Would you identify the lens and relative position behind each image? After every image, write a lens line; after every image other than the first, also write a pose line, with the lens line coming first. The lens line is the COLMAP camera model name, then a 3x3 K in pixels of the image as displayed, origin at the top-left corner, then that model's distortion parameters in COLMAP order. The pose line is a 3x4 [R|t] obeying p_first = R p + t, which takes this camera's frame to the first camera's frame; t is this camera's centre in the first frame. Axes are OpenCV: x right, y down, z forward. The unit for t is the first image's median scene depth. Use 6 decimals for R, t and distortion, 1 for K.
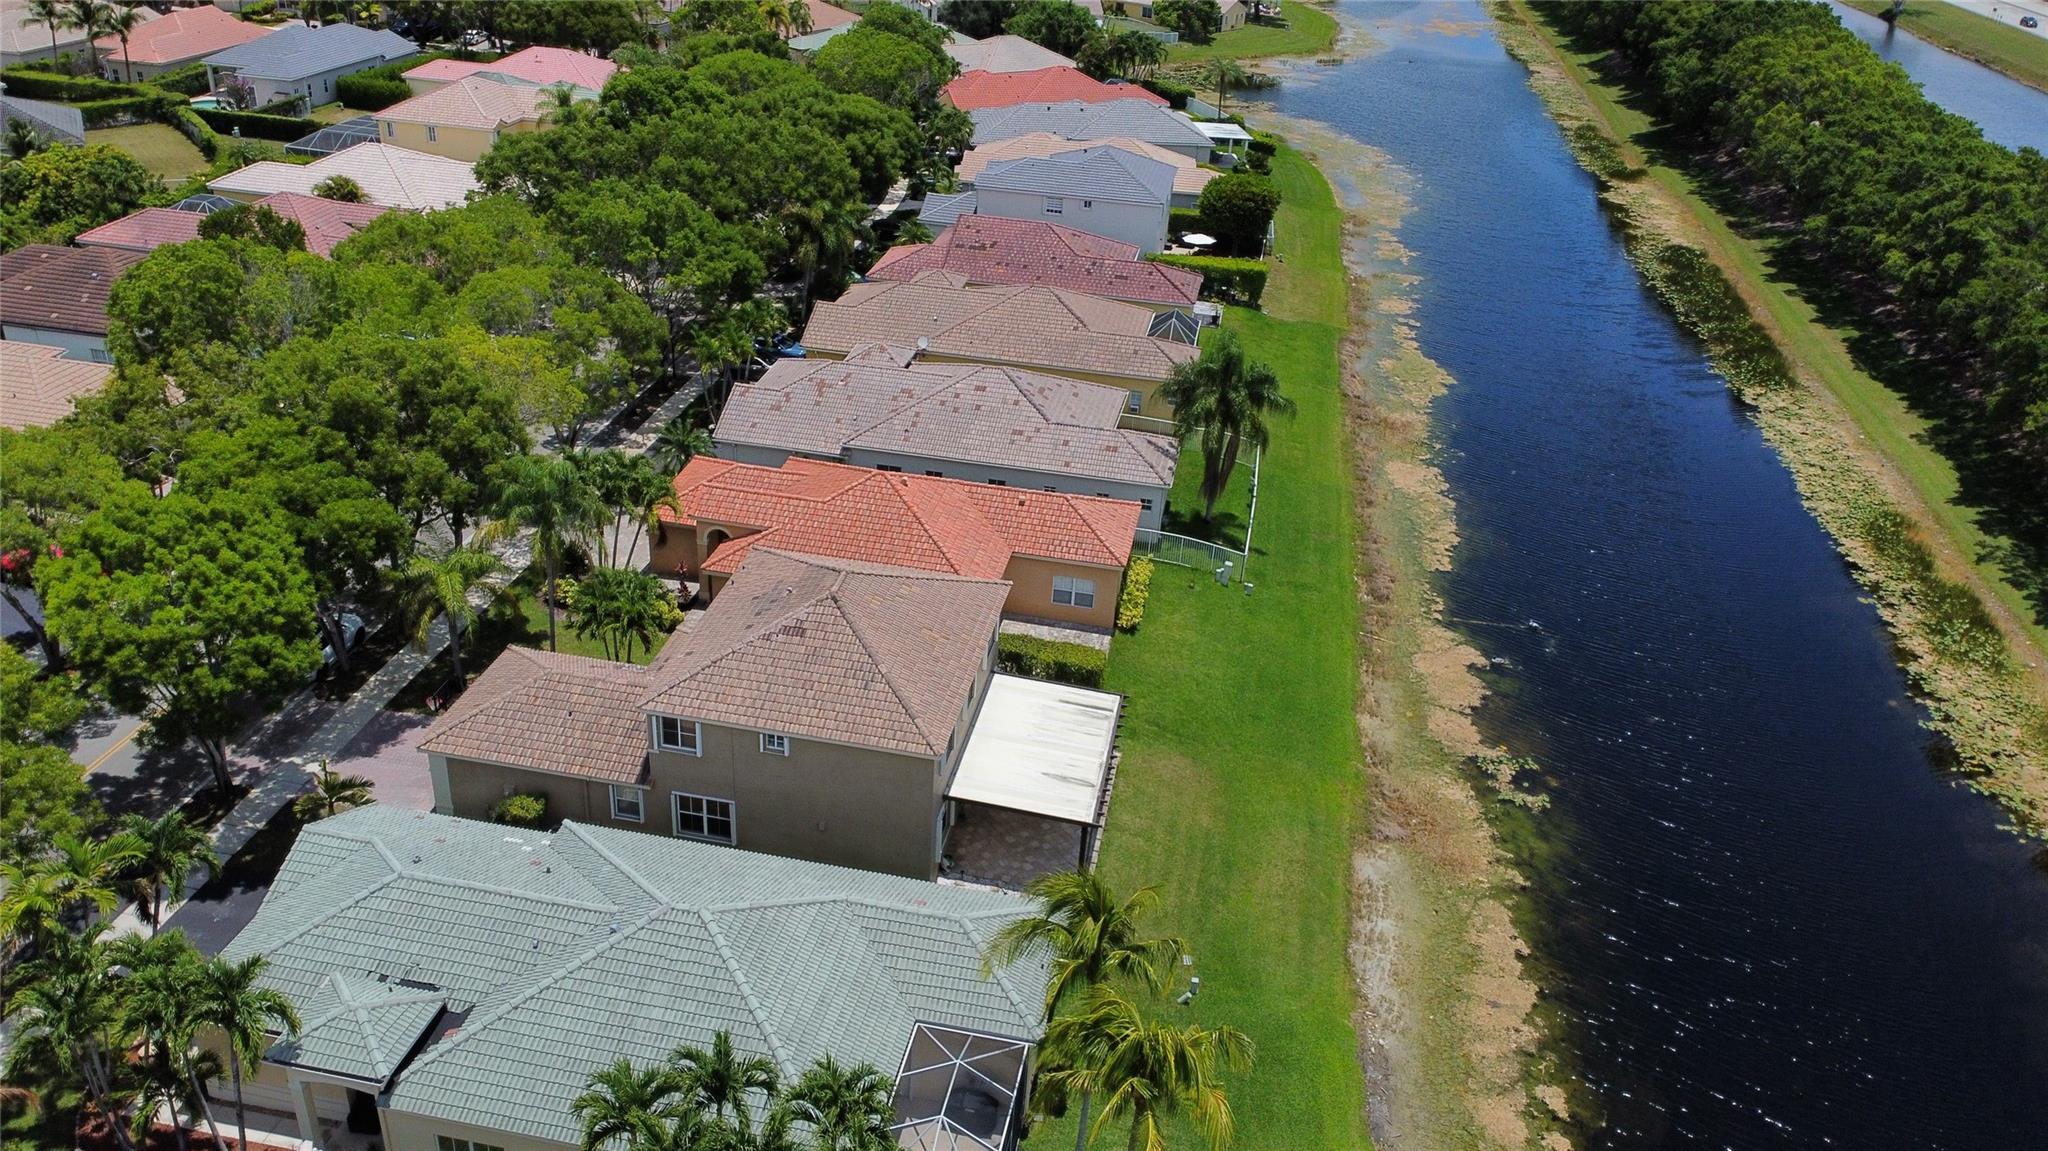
lens RADIAL K [[1527.2, 0, 1021.0], [0, 1527.2, 570.4], [0, 0, 1]] dist [0.008614, -0.008329]
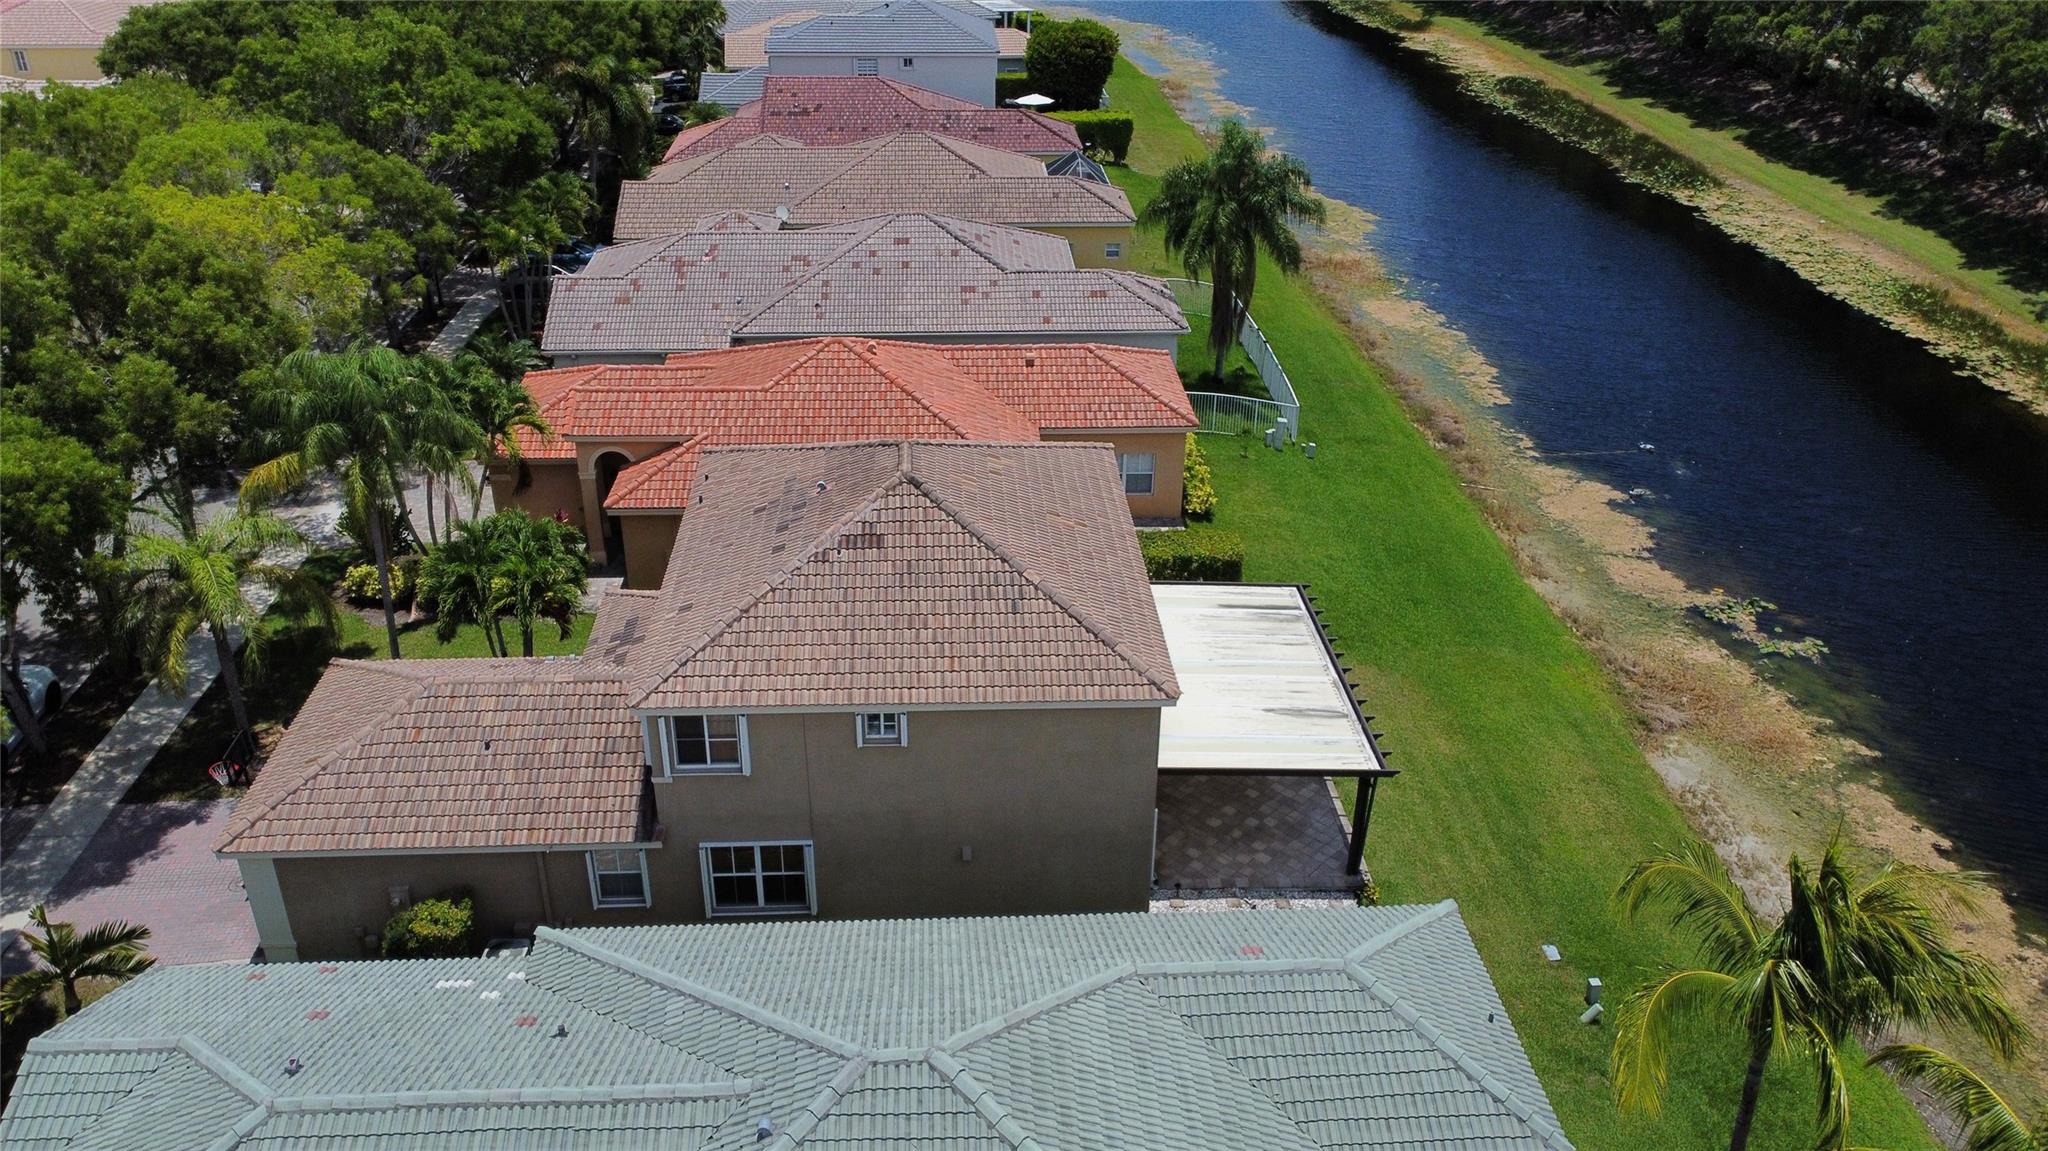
lens RADIAL K [[1527.2, 0, 1020.1], [0, 1527.2, 571.4], [0, 0, 1]] dist [0.008614, -0.008329]
pose [[0.970866, -0.152211, 0.185068, -0.174711], [0.150708, 0.988328, 0.022243, 0.041112], [-0.186294, 0.006296, 0.982474, 0.349752]]
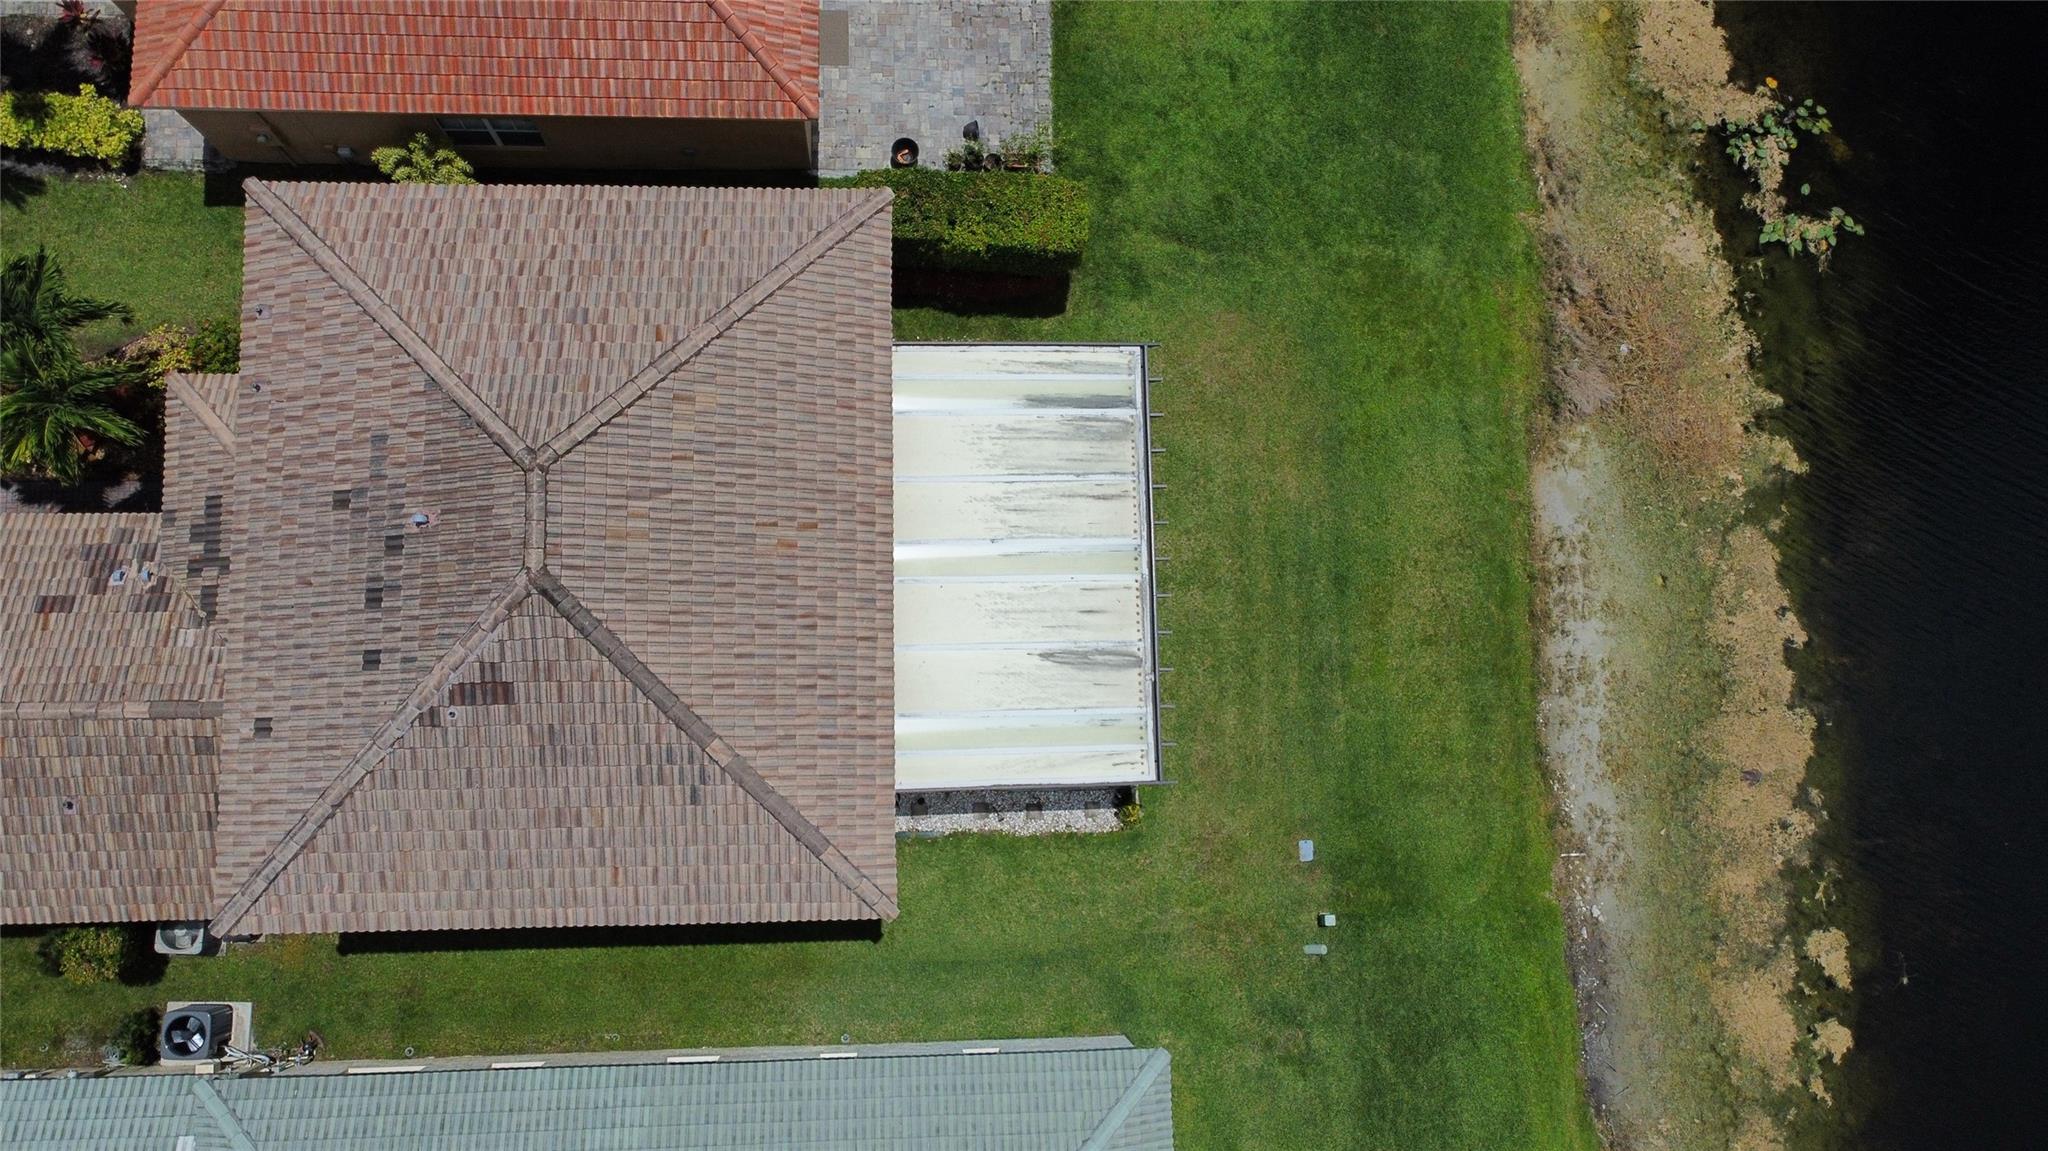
lens RADIAL K [[1527.2, 0, 1020.4], [0, 1527.2, 562.2], [0, 0, 1]] dist [0.008614, -0.008329]
pose [[0.980112, -0.193048, 0.045972, -0.009797], [0.073052, 0.566380, 0.820900, -0.285564], [-0.184511, -0.801215, 0.569218, 0.652741]]
